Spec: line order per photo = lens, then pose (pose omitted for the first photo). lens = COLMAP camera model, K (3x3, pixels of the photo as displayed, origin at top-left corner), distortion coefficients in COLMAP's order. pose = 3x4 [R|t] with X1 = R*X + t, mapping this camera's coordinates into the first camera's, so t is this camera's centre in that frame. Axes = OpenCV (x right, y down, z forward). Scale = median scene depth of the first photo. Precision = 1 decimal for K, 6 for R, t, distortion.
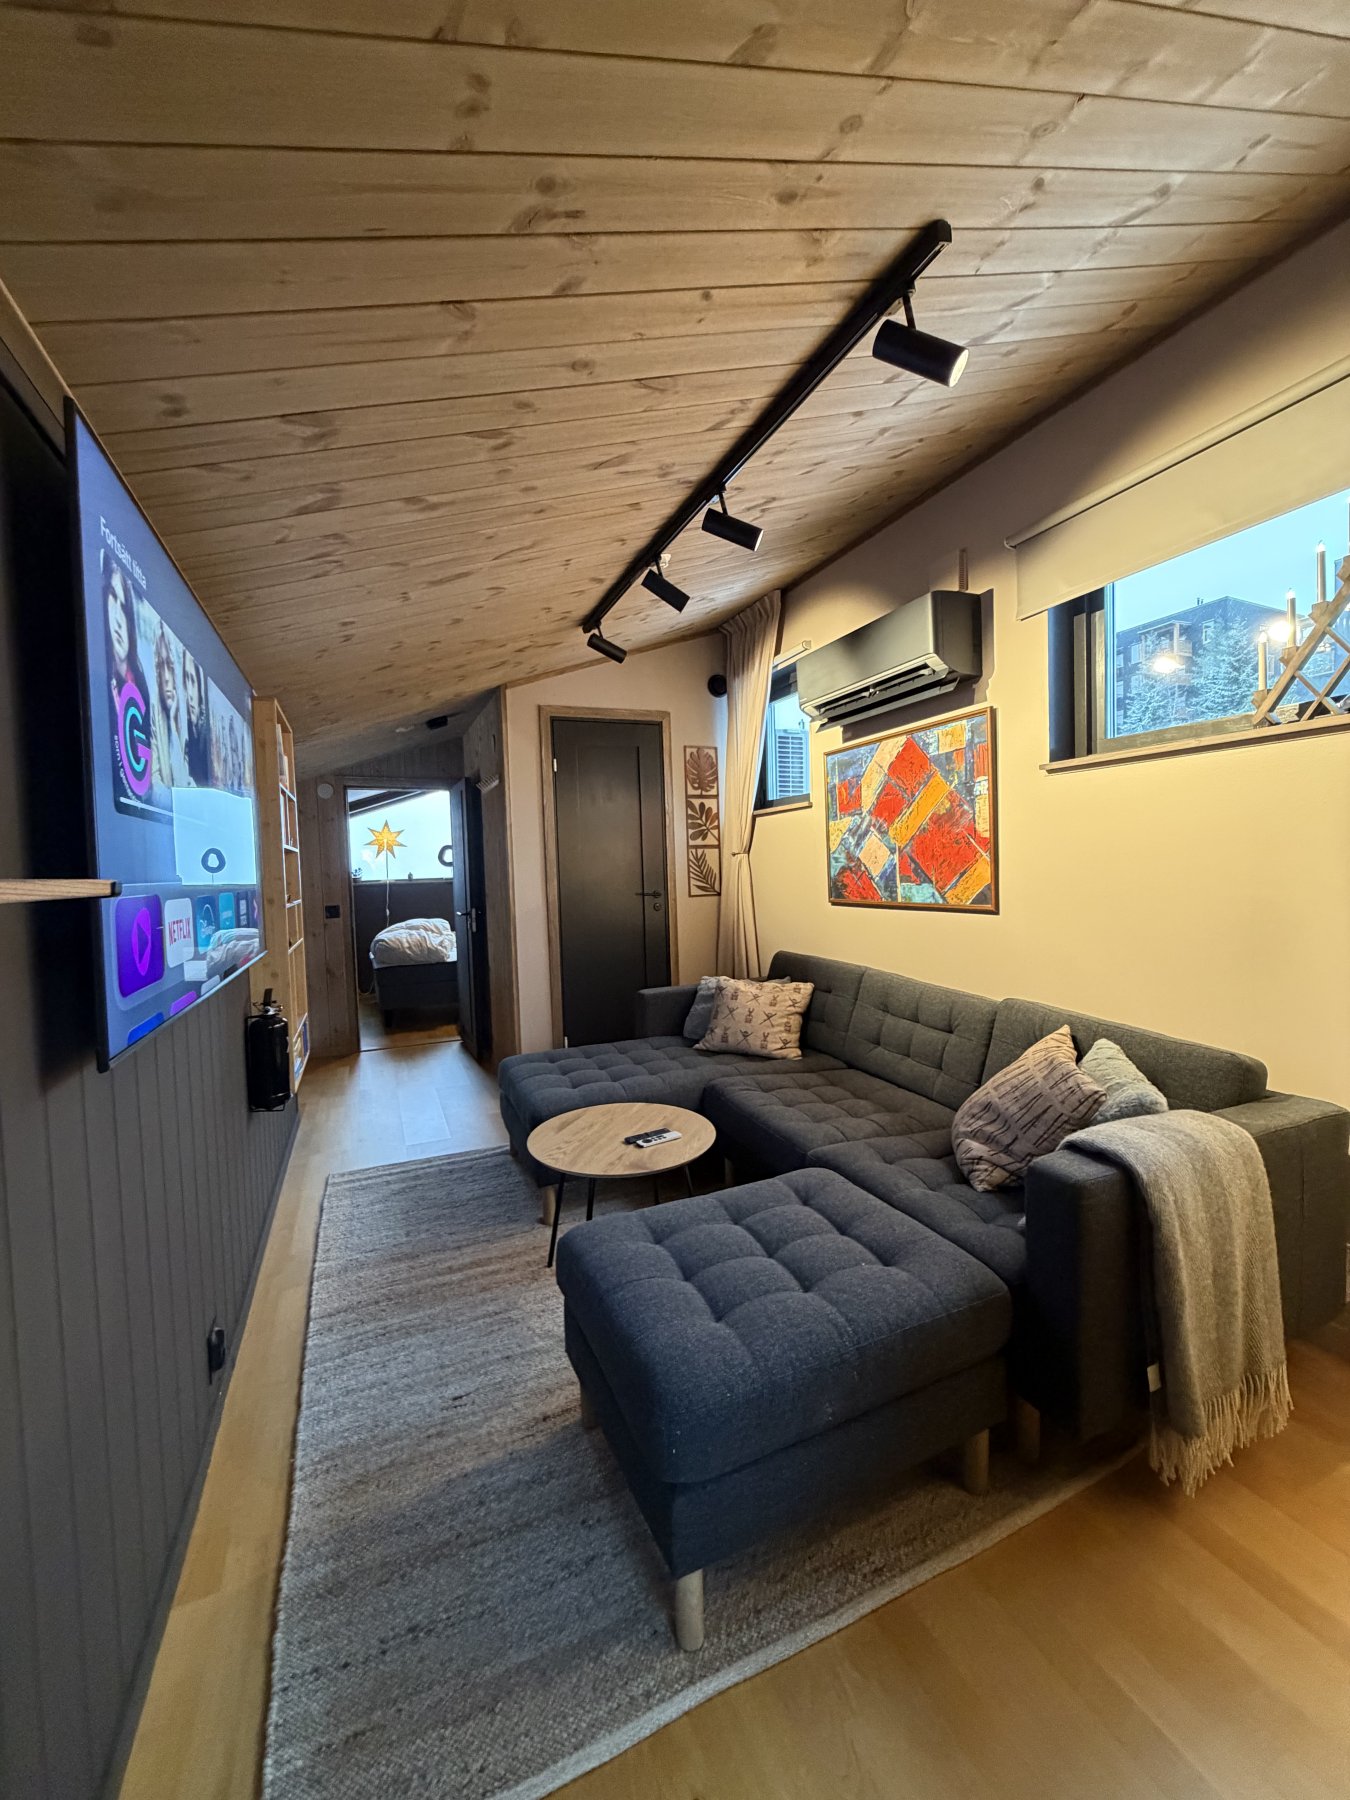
lens RADIAL K [[715.4, 0, 674.0], [0, 715.4, 896.2], [0, 0, 1]] dist [0.000706, 0.000268]
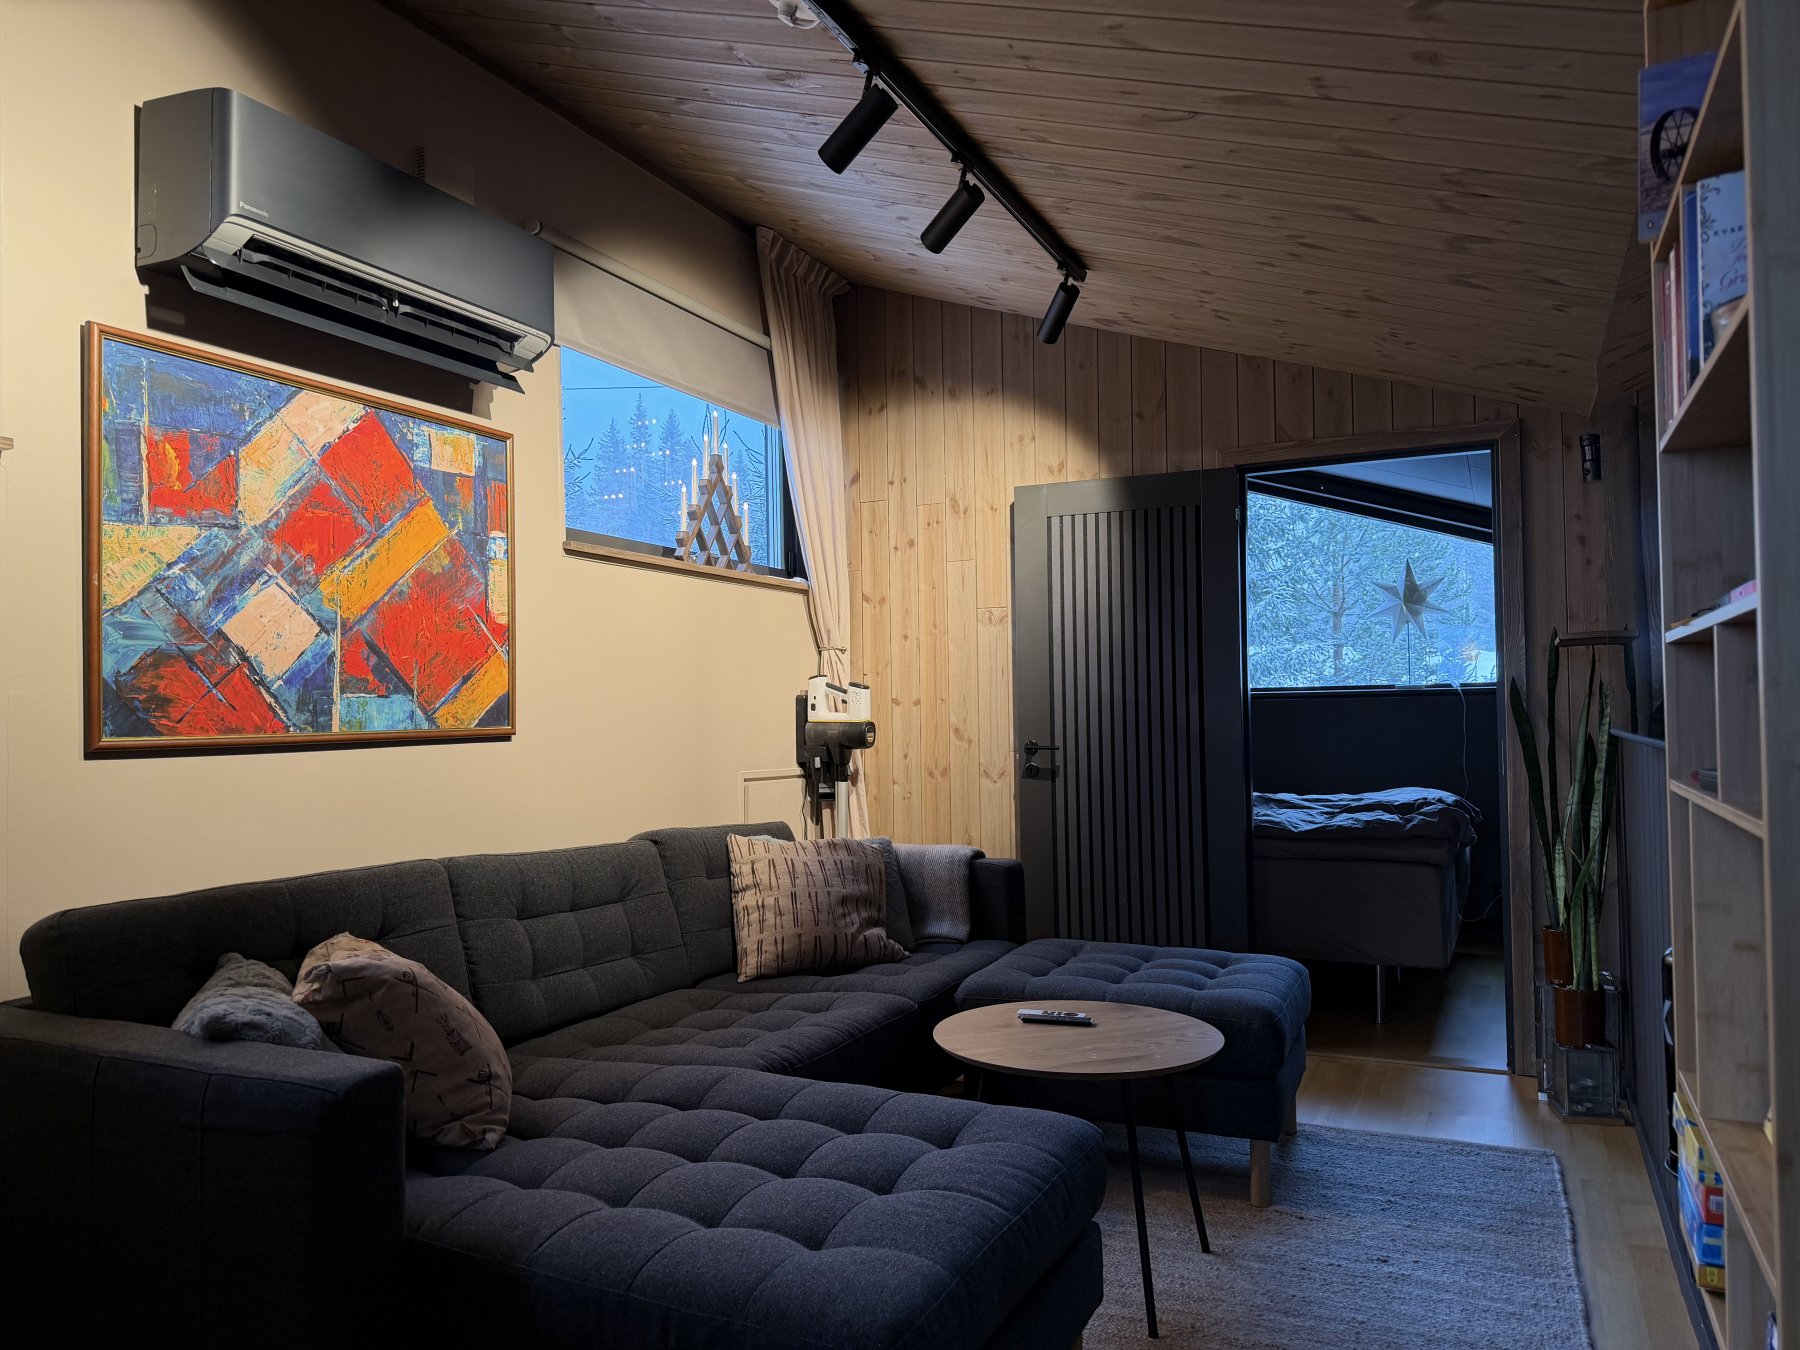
lens RADIAL K [[1264.7, 0, 898.2], [0, 1264.7, 677.3], [0, 0, 1]] dist [0.033492, -0.002735]
pose [[-0.662427, 0.066248, 0.746192, -0.586706], [0.072130, 0.997095, -0.024490, 0.019340], [-0.745646, 0.037600, -0.665280, 1.300680]]
